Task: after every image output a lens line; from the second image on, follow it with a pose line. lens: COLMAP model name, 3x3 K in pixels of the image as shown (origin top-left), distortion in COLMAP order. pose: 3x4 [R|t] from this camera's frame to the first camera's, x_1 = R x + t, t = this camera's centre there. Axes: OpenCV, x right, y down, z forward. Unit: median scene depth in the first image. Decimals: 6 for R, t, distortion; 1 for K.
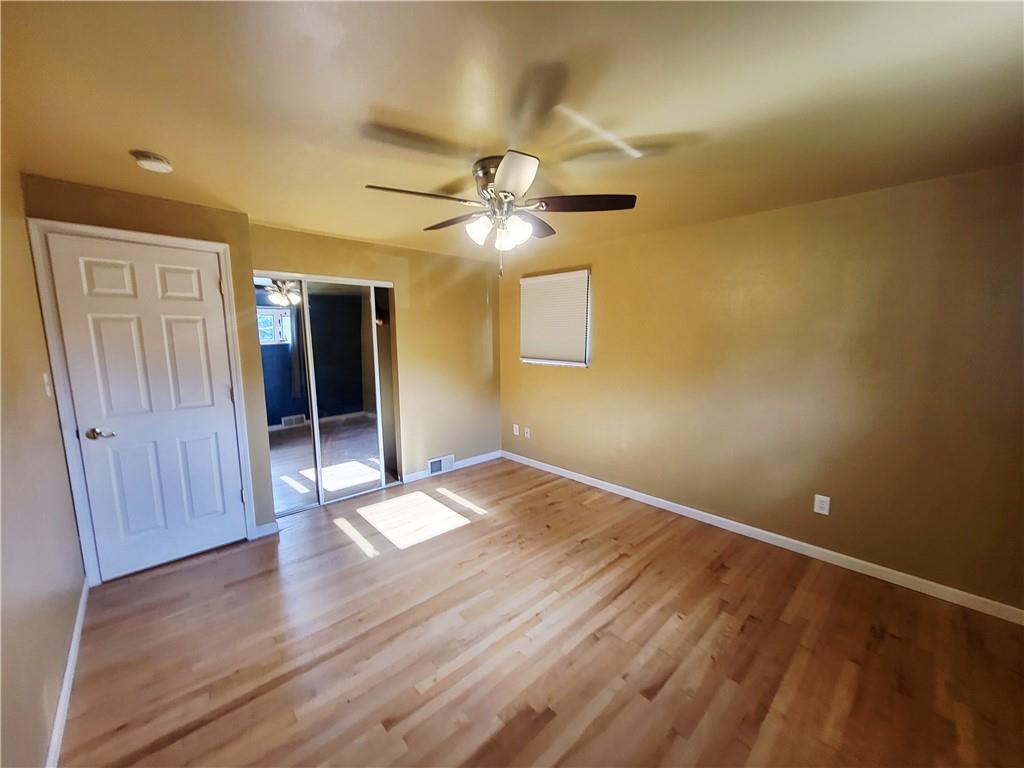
lens RADIAL K [[398.3, 0, 507.1], [0, 398.3, 386.6], [0, 0, 1]] dist [-0.002214, -0.000734]
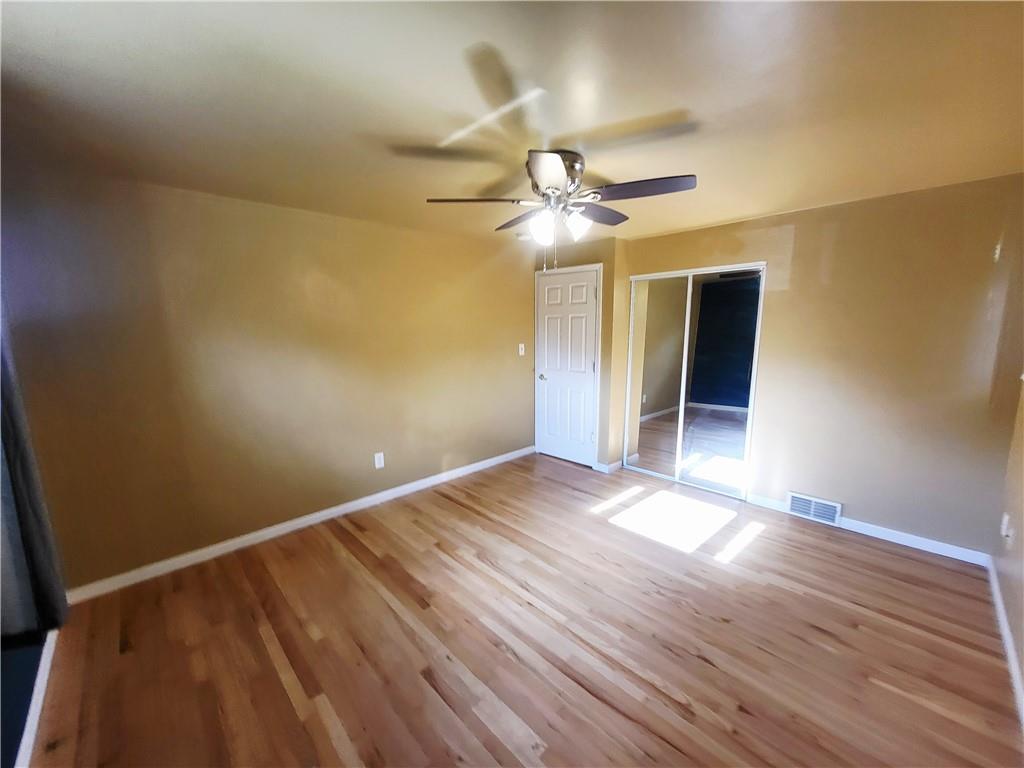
lens RADIAL K [[398.3, 0, 513.8], [0, 398.3, 387.6], [0, 0, 1]] dist [-0.002214, -0.000734]
pose [[0.022118, 0.157197, -0.987319, 0.845579], [-0.114922, 0.981415, 0.153683, -0.106170], [0.993128, 0.110066, 0.039772, 0.724349]]
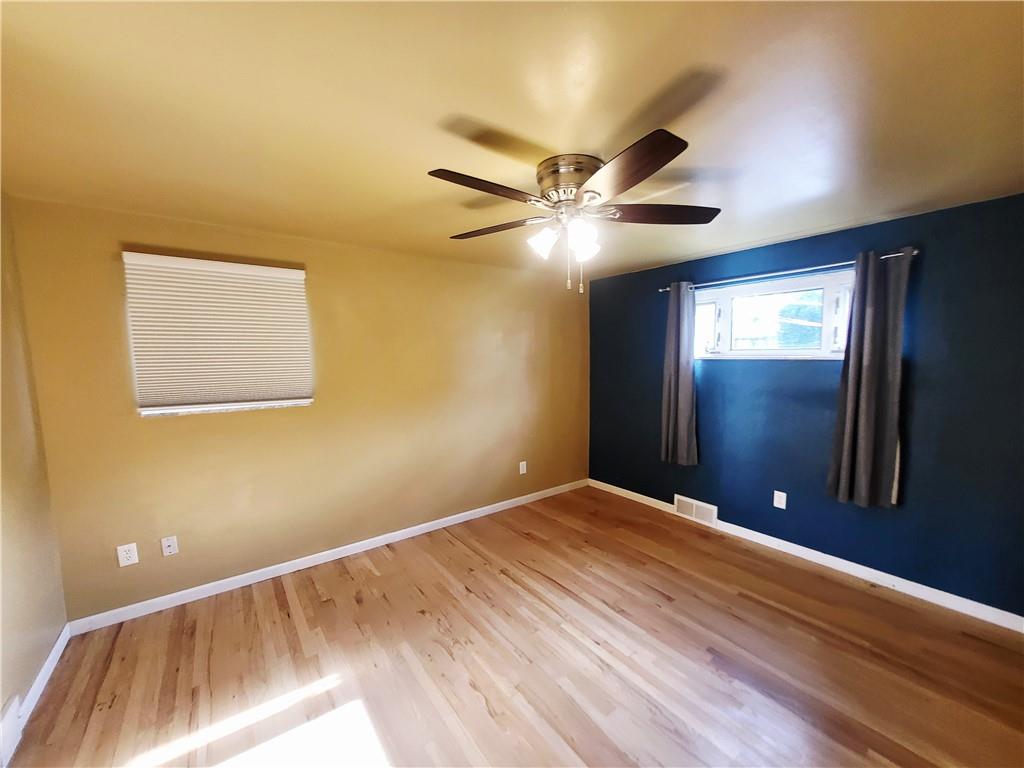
lens RADIAL K [[398.3, 0, 507.4], [0, 398.3, 383.7], [0, 0, 1]] dist [-0.002214, -0.000734]
pose [[0.116883, -0.074113, 0.990376, -0.739184], [0.134315, 0.989230, 0.058176, -0.124819], [-0.984021, 0.126222, 0.125579, 0.856810]]
